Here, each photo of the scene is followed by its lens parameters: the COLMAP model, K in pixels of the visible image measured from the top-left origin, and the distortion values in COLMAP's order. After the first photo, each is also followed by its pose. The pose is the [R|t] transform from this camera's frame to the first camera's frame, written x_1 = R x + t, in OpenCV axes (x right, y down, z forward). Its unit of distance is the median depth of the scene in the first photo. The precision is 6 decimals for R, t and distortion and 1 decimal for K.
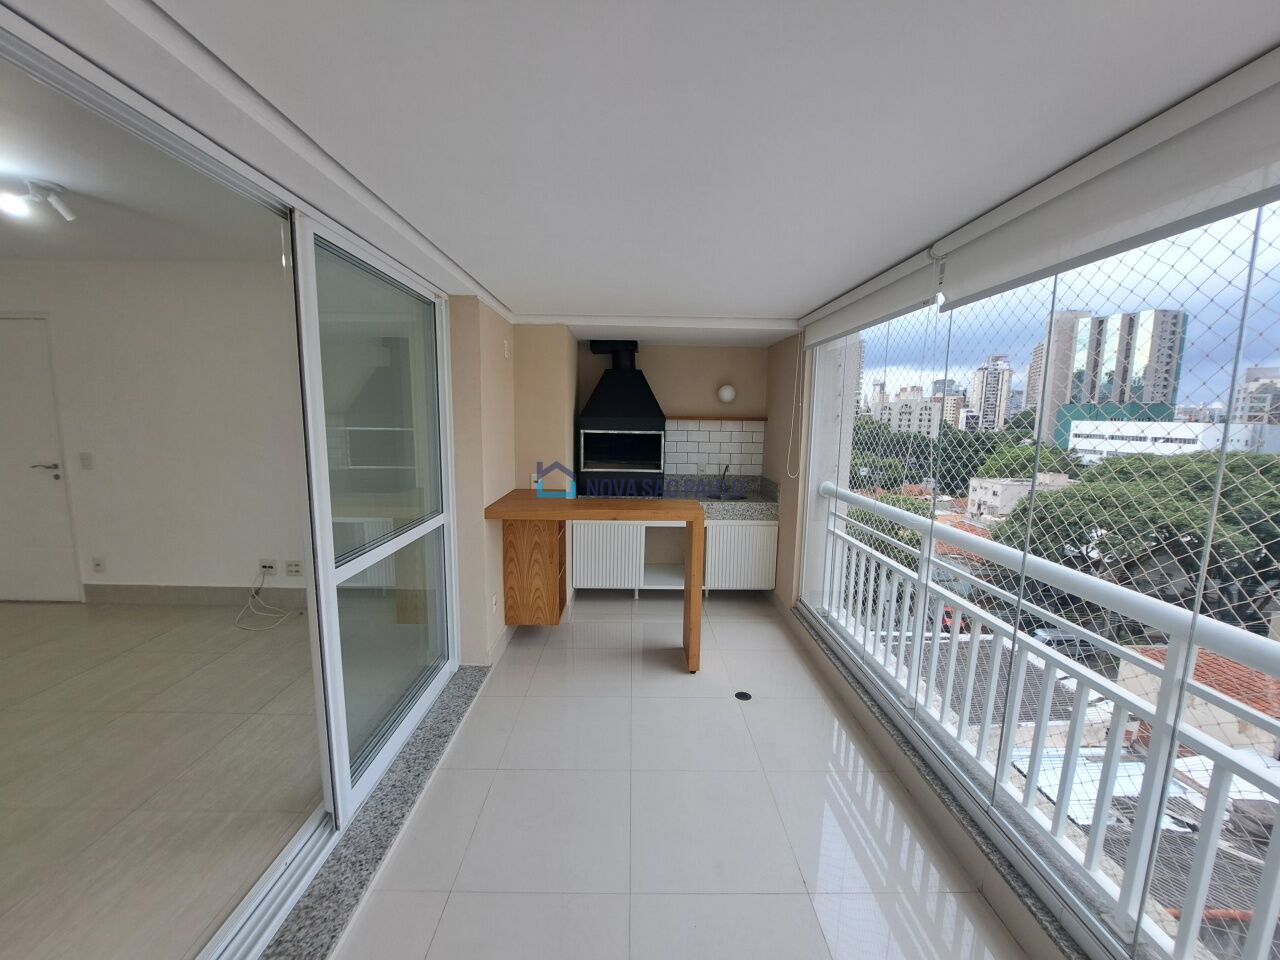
lens RADIAL K [[508.5, 0, 637.0], [0, 508.5, 480.8], [0, 0, 1]] dist [-0.011128, -0.000371]
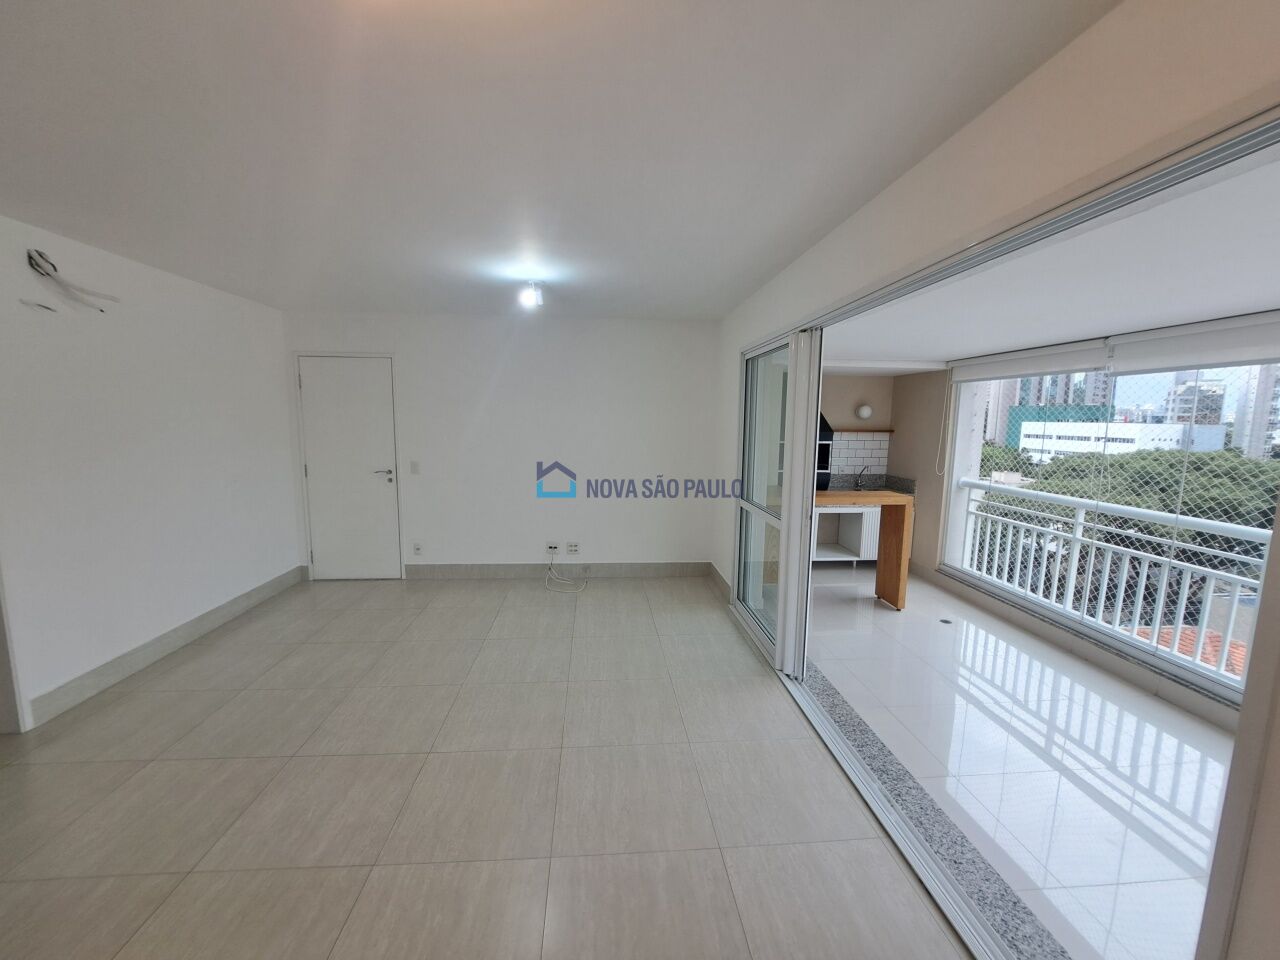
lens RADIAL K [[508.5, 0, 637.0], [0, 508.5, 480.8], [0, 0, 1]] dist [-0.011128, -0.000371]
pose [[0.997990, -0.011091, 0.062393, -0.574023], [0.011424, 0.999922, -0.004978, 0.006940], [-0.062333, 0.005681, 0.998039, -0.312308]]
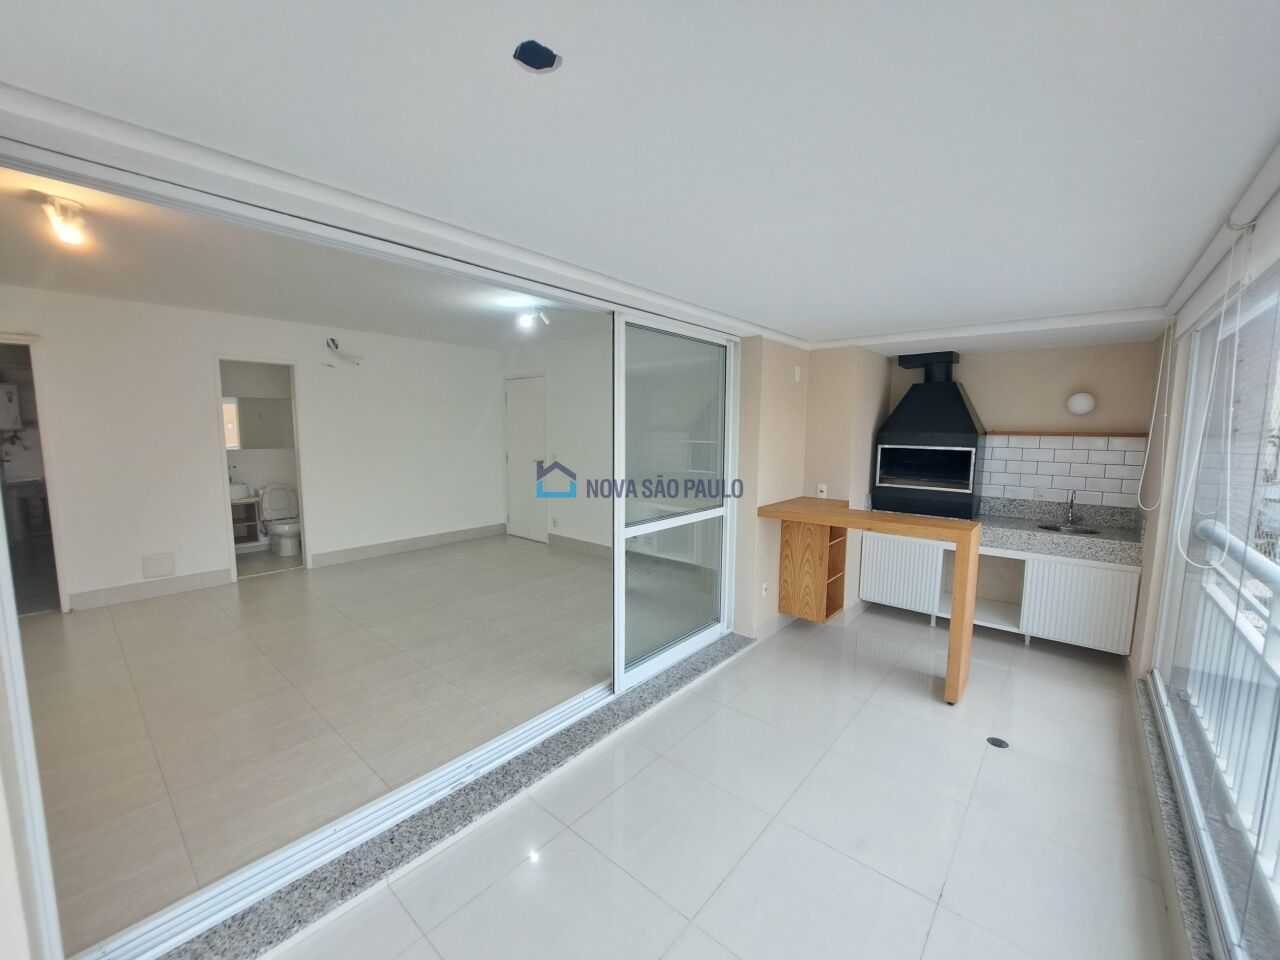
lens RADIAL K [[508.5, 0, 637.0], [0, 508.5, 480.8], [0, 0, 1]] dist [-0.011128, -0.000371]
pose [[0.749448, 0.059684, -0.659367, 0.212760], [-0.079978, 0.996796, -0.000678, 0.011233], [0.657214, 0.053242, 0.751821, -0.082703]]
